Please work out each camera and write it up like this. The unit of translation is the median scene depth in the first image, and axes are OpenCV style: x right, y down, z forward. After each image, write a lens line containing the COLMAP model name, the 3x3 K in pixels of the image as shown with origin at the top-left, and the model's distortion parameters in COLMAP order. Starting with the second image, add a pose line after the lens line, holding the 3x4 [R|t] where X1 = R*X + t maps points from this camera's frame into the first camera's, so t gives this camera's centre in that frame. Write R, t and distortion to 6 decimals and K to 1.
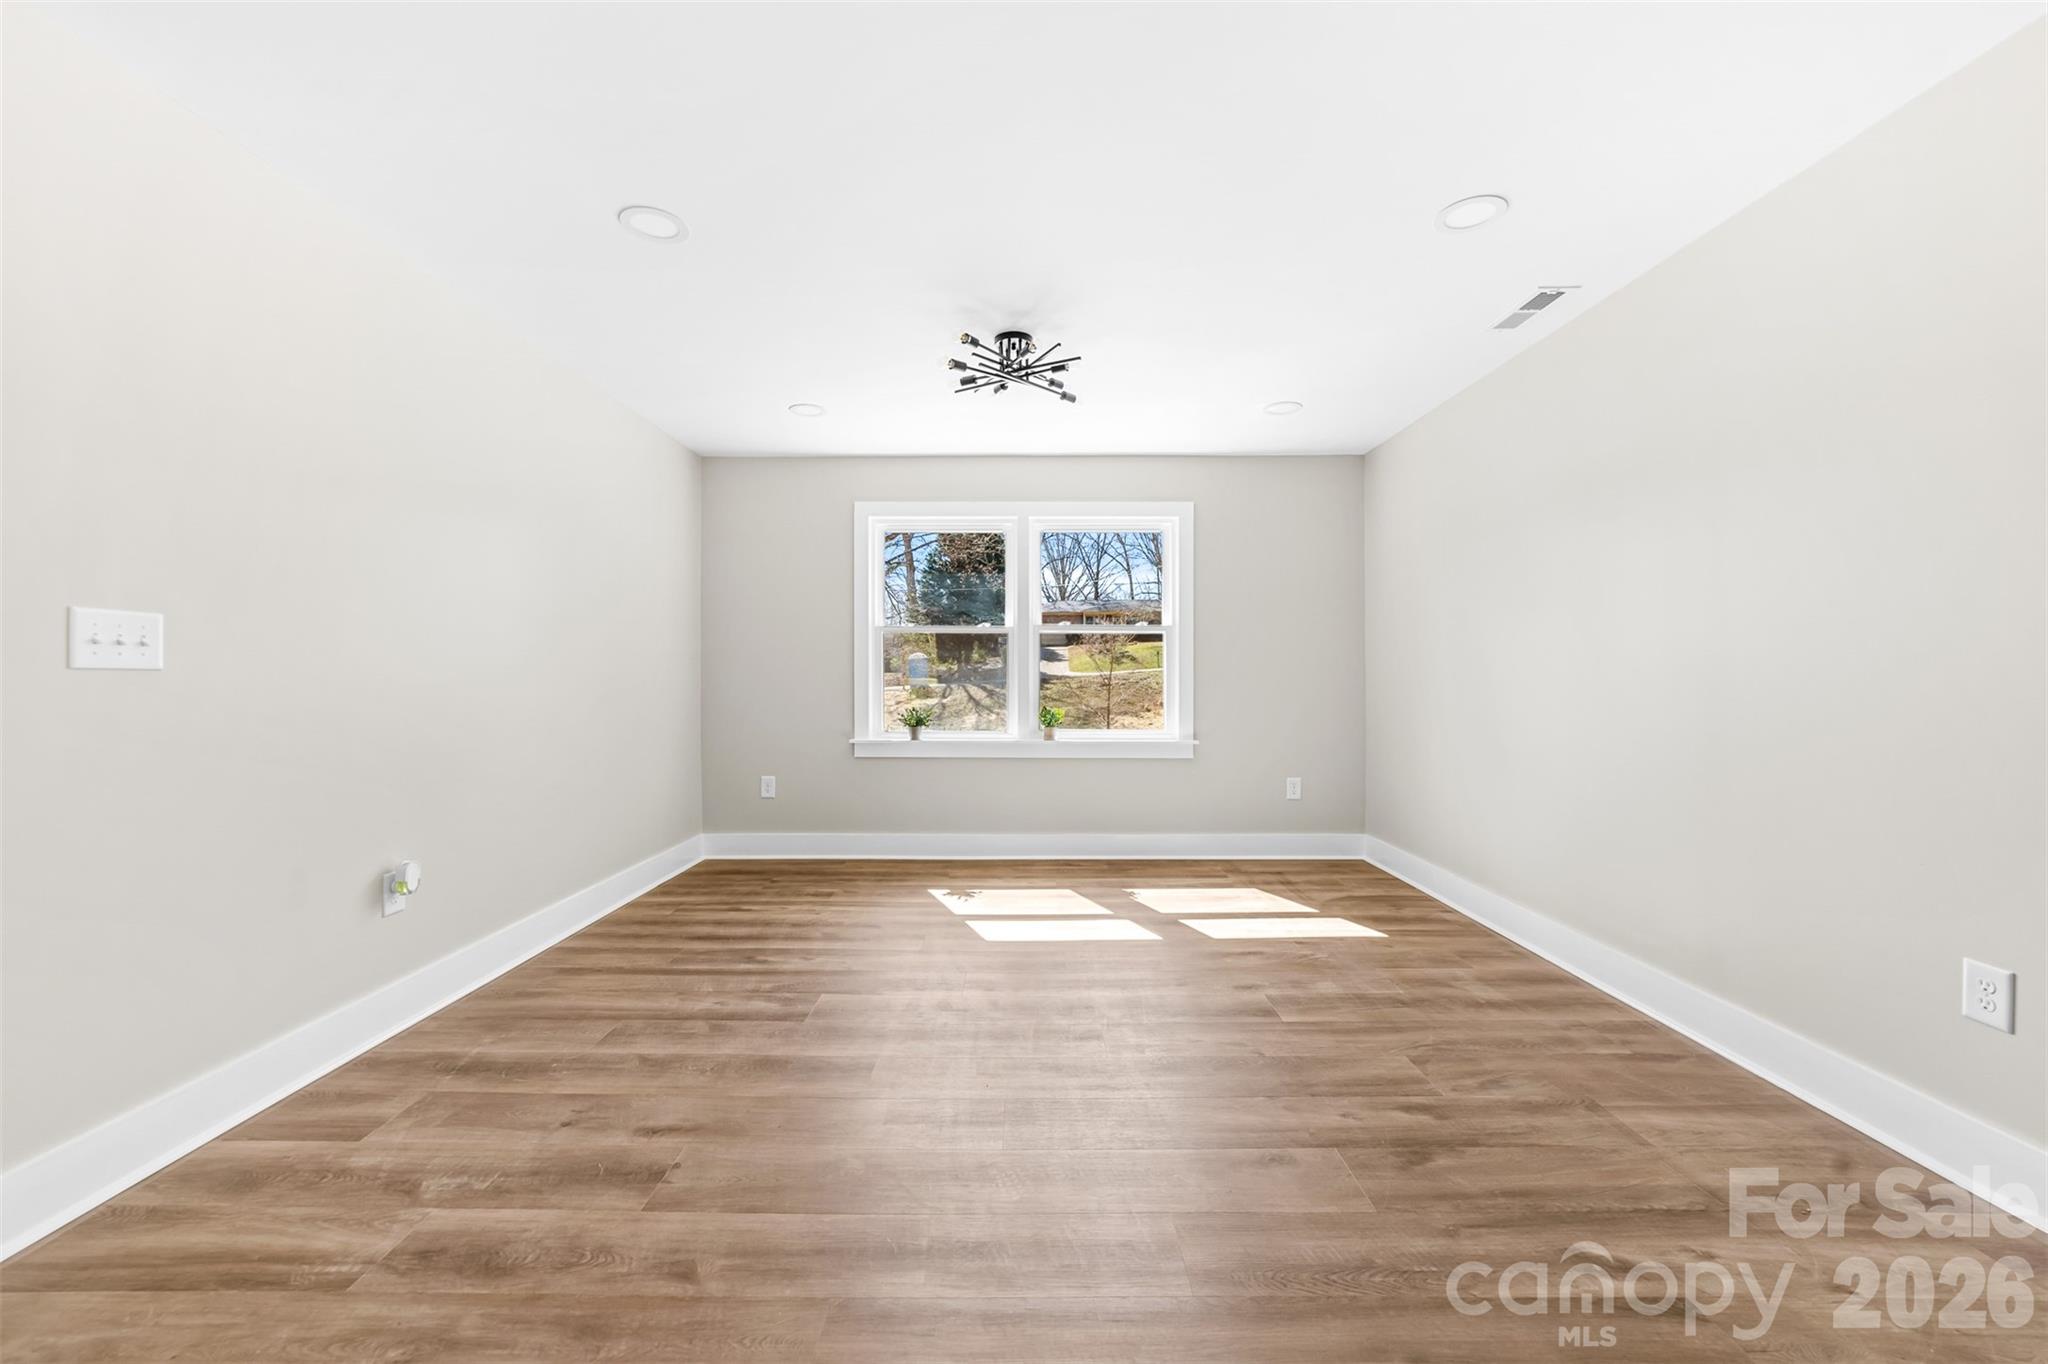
lens RADIAL K [[789.2, 0, 1006.2], [0, 789.2, 672.8], [0, 0, 1]] dist [-0.013132, 0.008551]
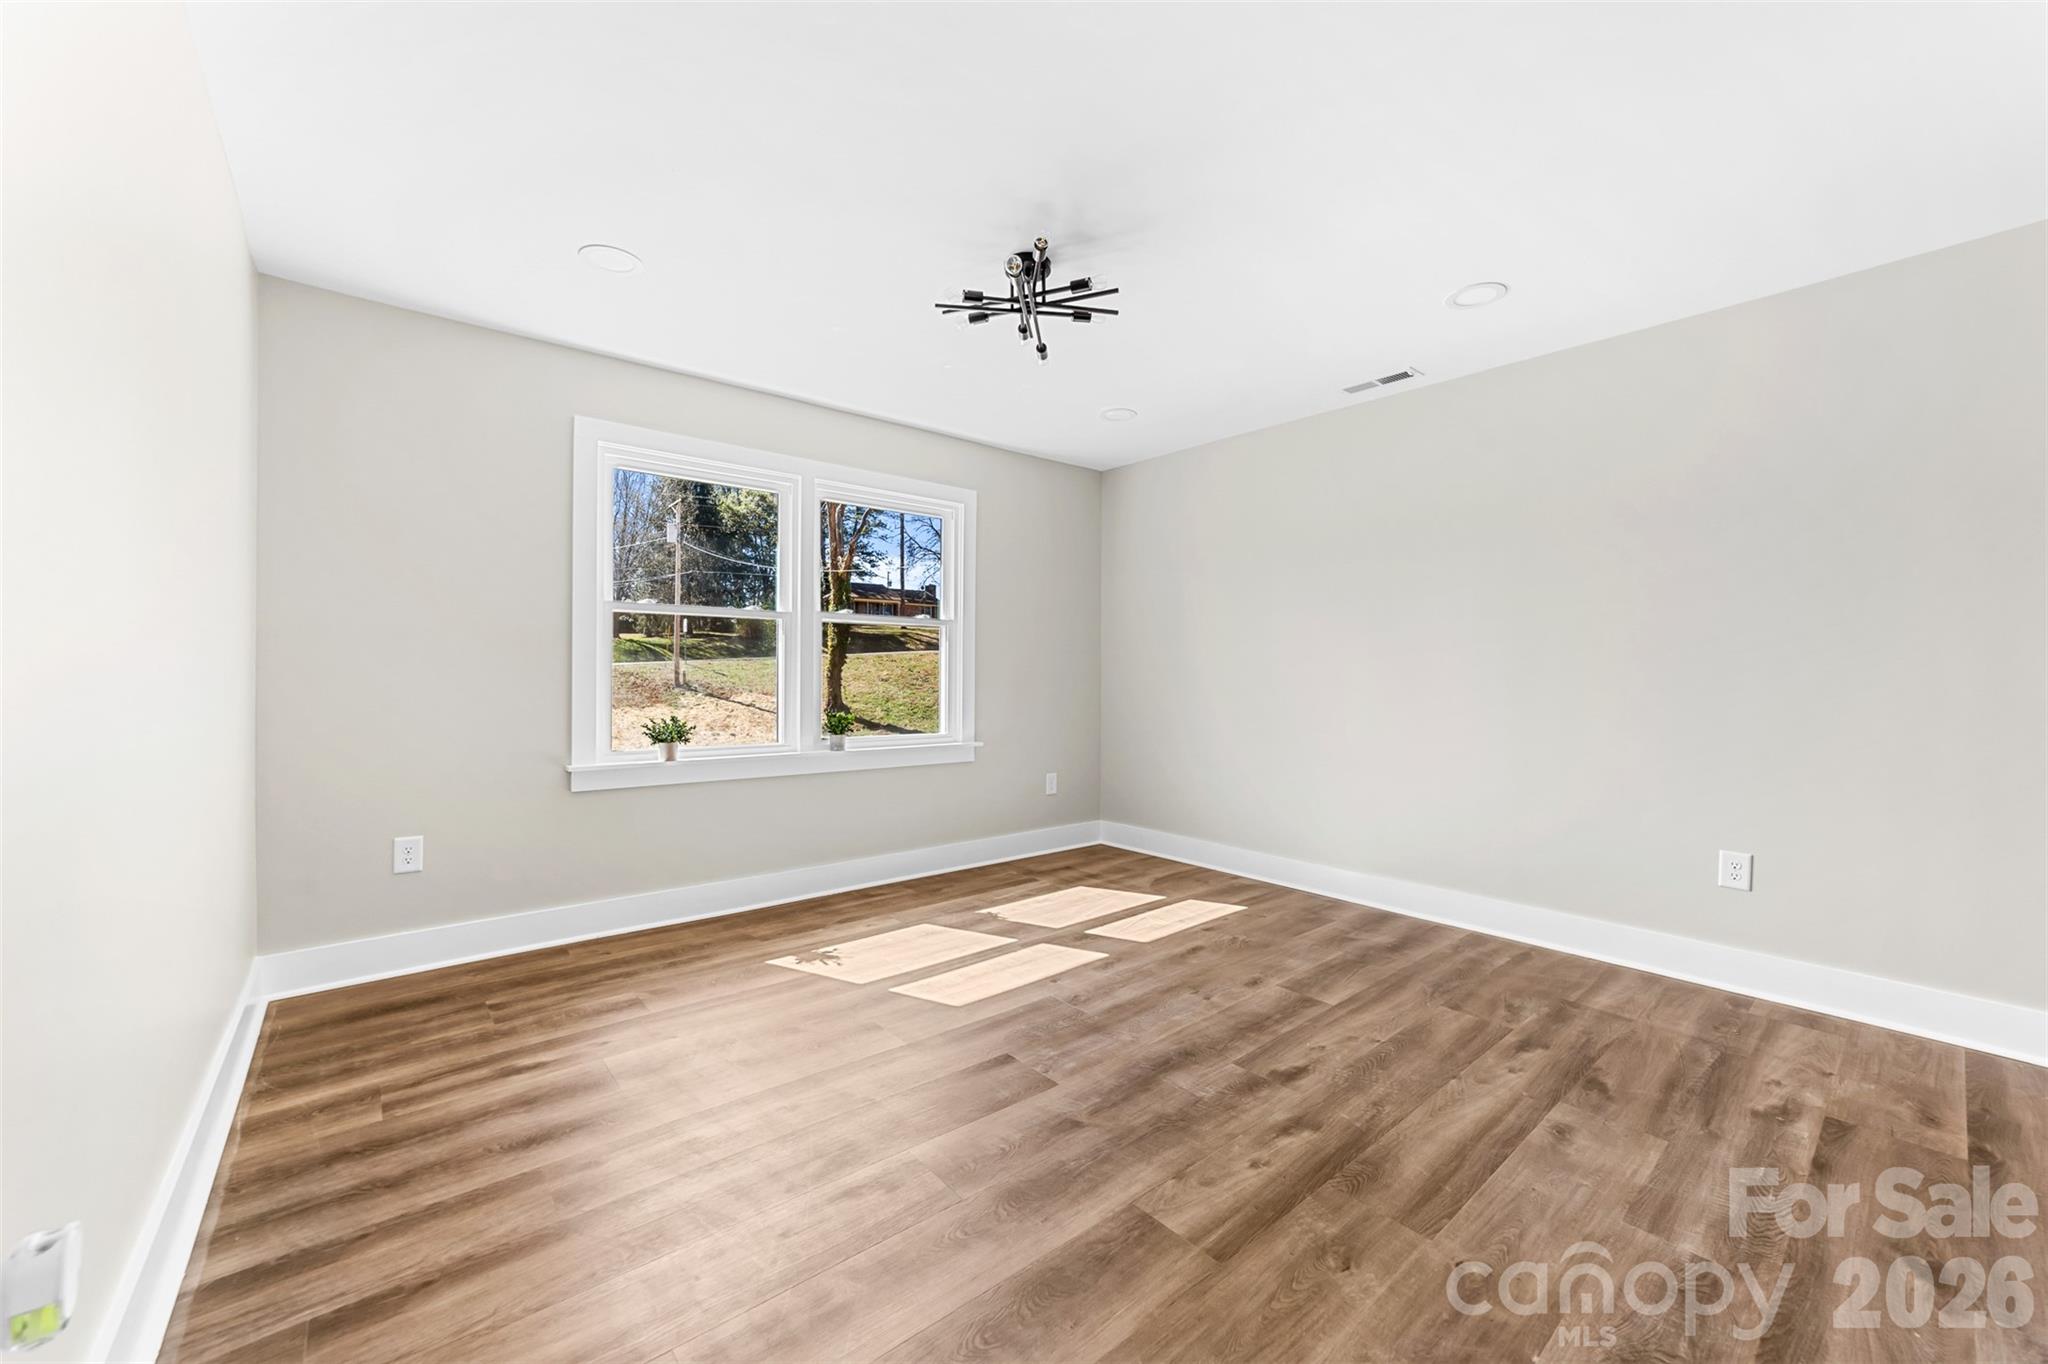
lens RADIAL K [[789.2, 0, 1006.2], [0, 789.2, 672.8], [0, 0, 1]] dist [-0.013132, 0.008551]
pose [[0.767734, 0.005750, 0.640743, -0.425556], [-0.008367, 0.999964, 0.001051, 0.001103], [-0.640714, -0.006168, 0.767754, 0.307332]]
